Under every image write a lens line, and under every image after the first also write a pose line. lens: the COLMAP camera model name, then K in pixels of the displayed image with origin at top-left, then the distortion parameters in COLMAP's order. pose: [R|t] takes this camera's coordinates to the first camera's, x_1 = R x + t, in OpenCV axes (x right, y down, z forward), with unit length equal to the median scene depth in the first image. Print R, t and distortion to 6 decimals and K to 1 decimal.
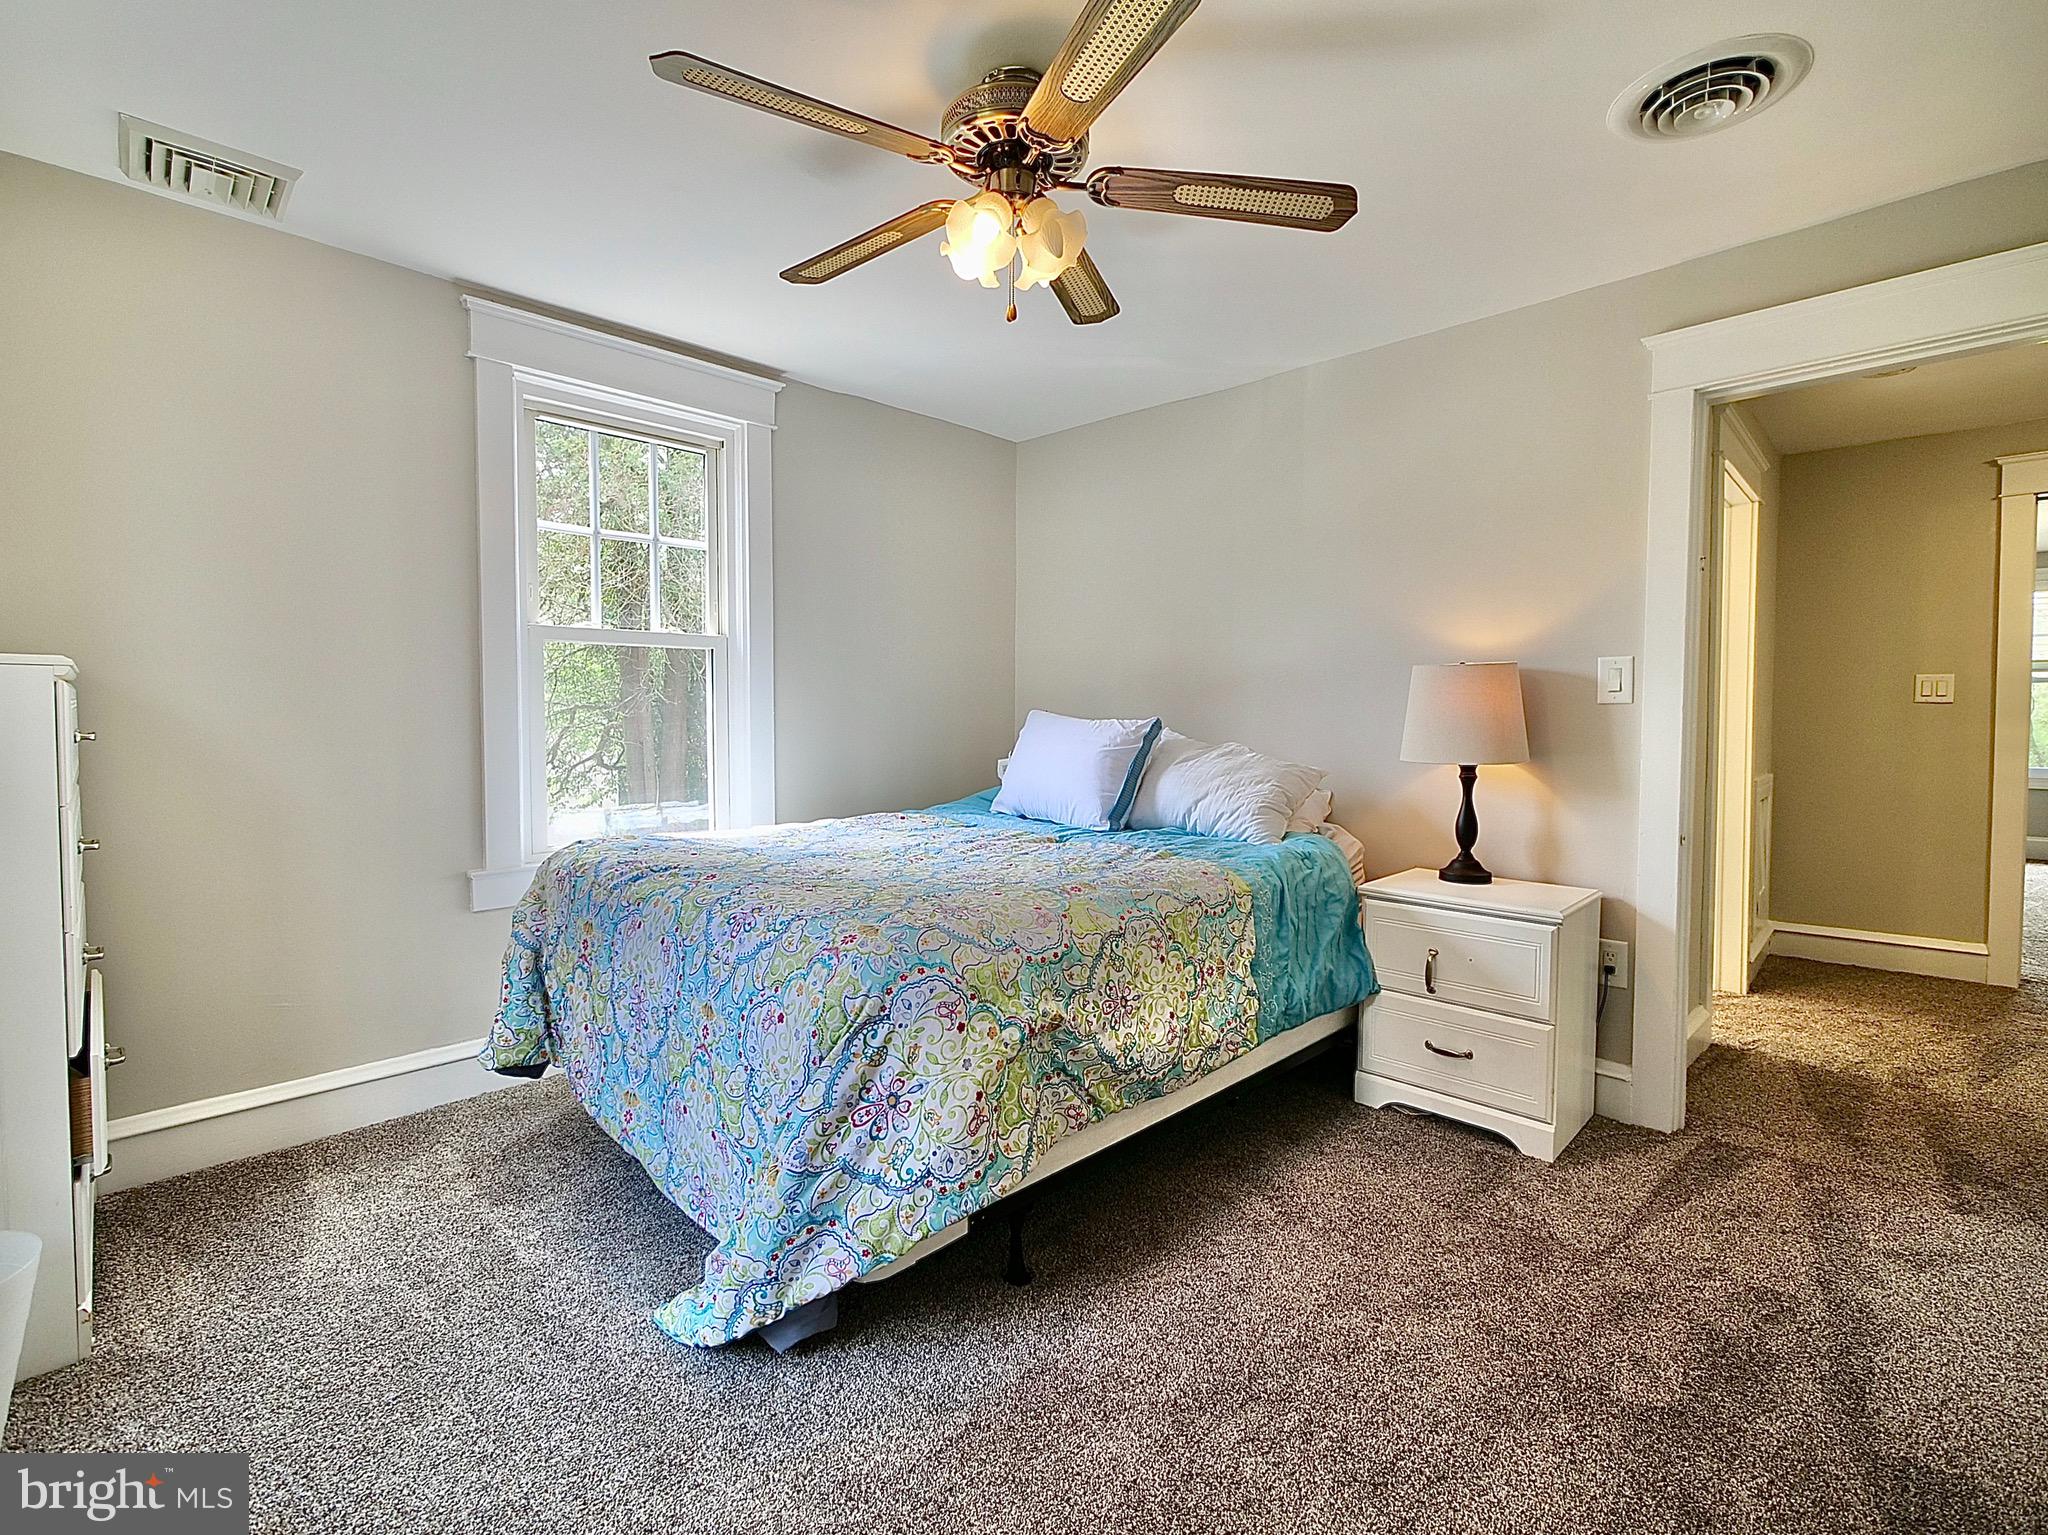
lens RADIAL K [[905.5, 0, 1040.3], [0, 905.5, 744.3], [0, 0, 1]] dist [-0.003308, 0.000143]
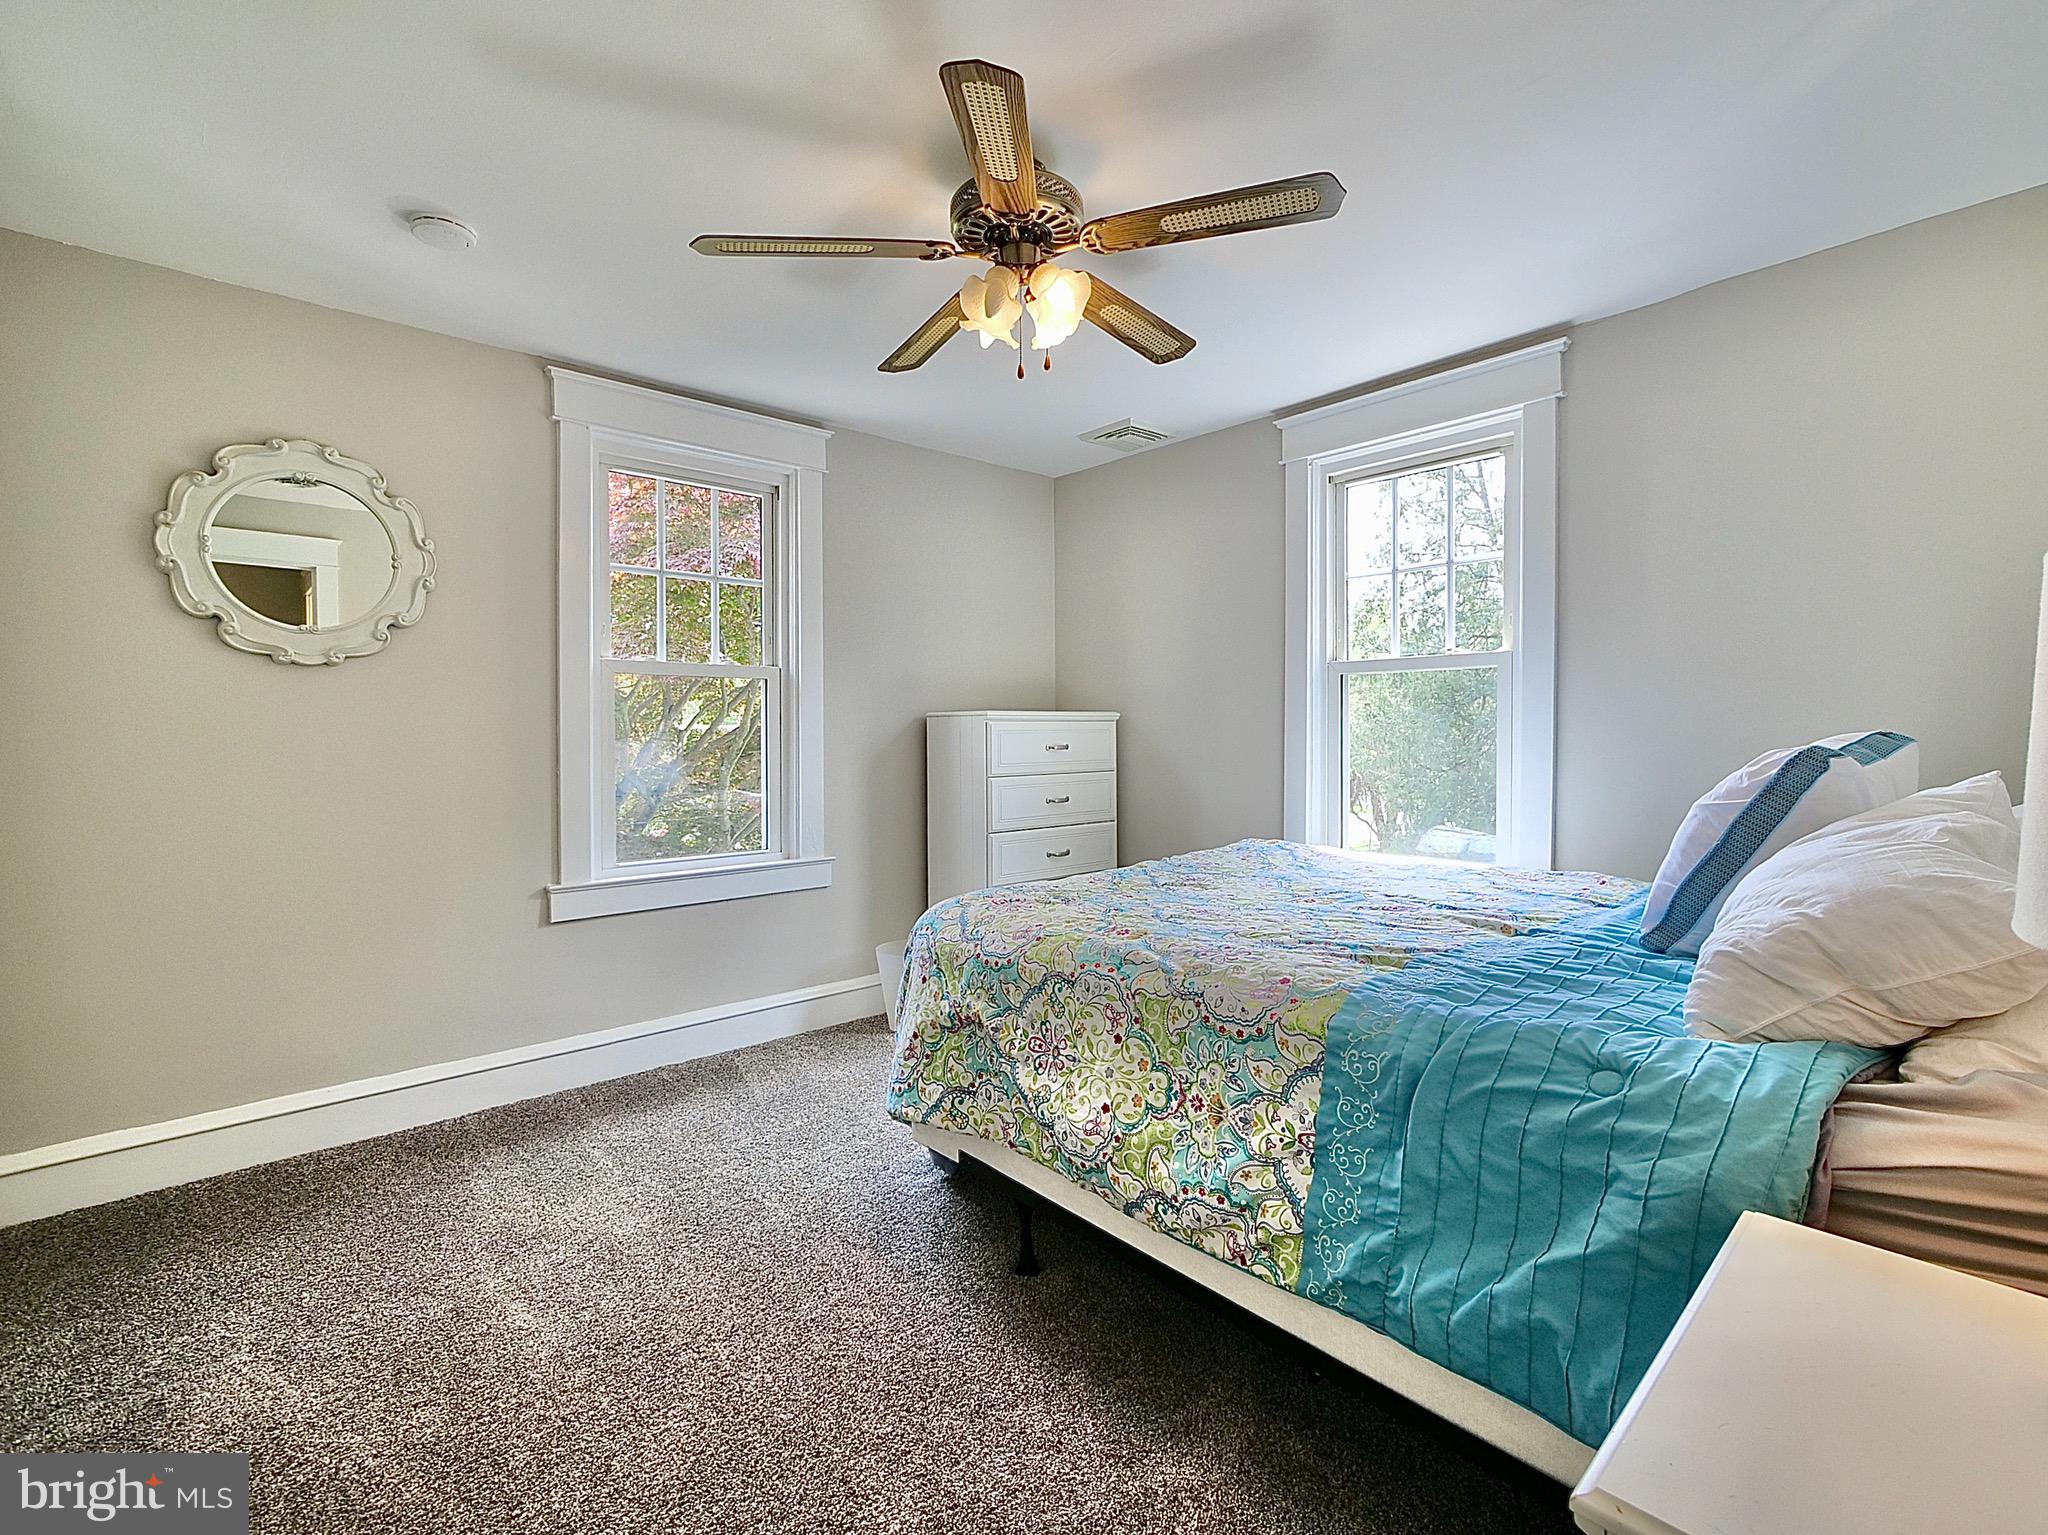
lens RADIAL K [[905.5, 0, 1040.3], [0, 905.5, 744.3], [0, 0, 1]] dist [-0.003308, 0.000143]
pose [[-0.033627, 0.007859, -0.999404, 0.933325], [-0.031778, 0.999455, 0.008929, -0.031829], [0.998929, 0.032059, -0.033359, 0.933731]]
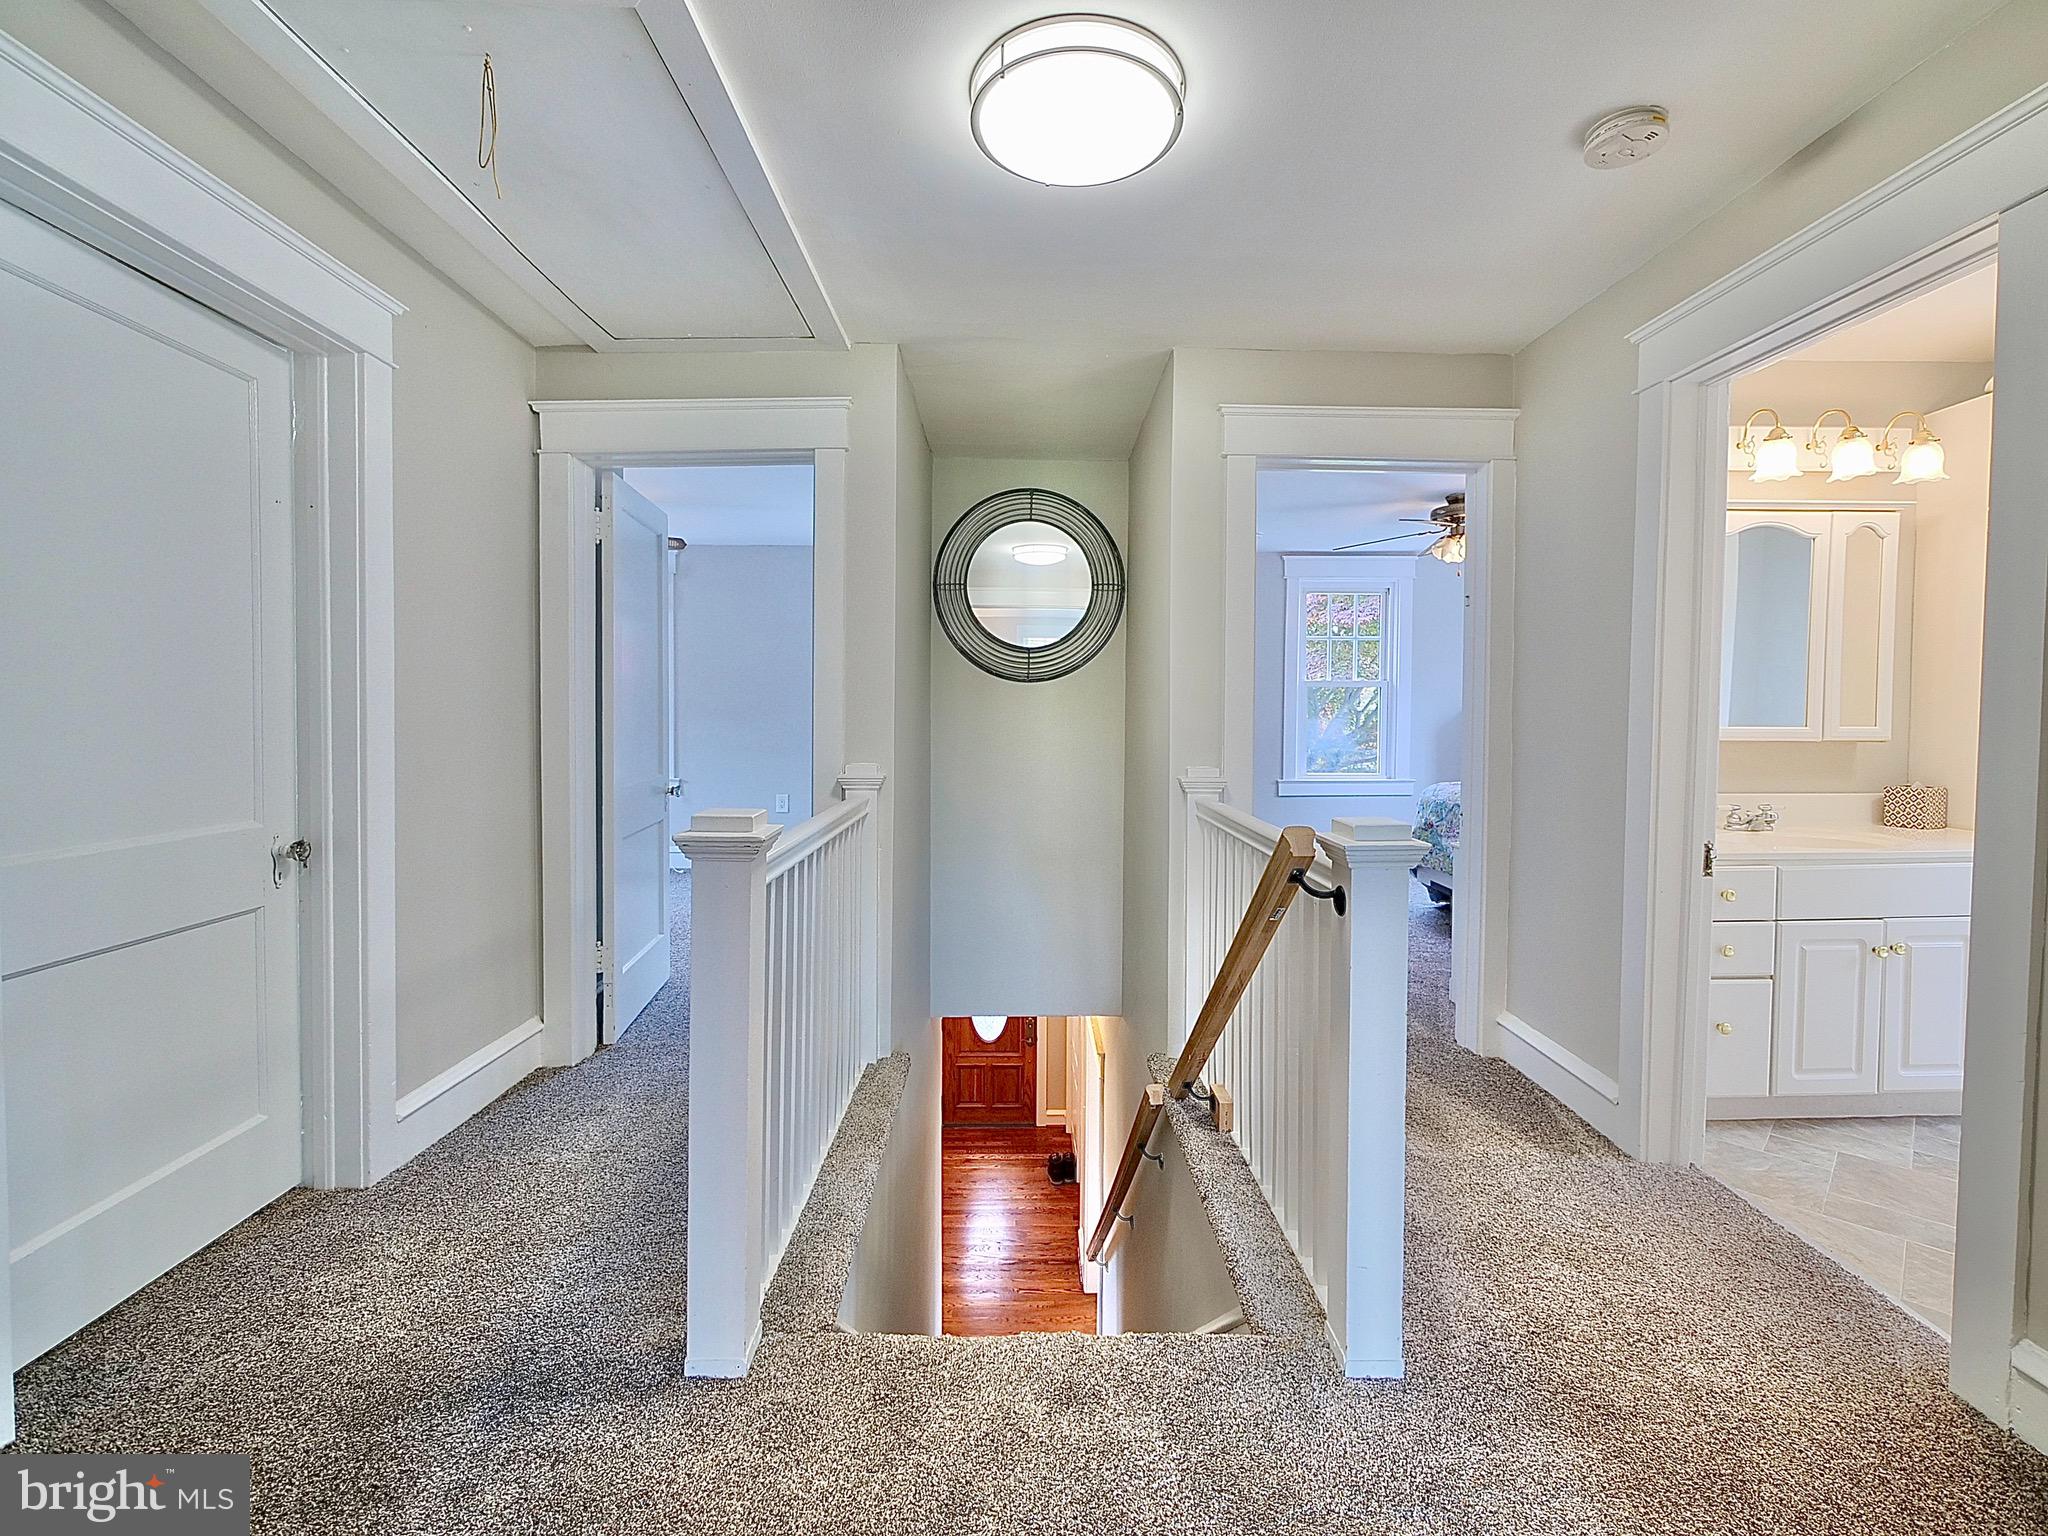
lens RADIAL K [[905.5, 0, 1040.3], [0, 905.5, 744.8], [0, 0, 1]] dist [-0.003308, 0.000143]
pose [[-0.694758, 0.018026, -0.719017, 2.469310], [-0.032420, 0.997885, 0.056344, -0.051924], [0.718512, 0.062456, -0.692704, 1.754928]]
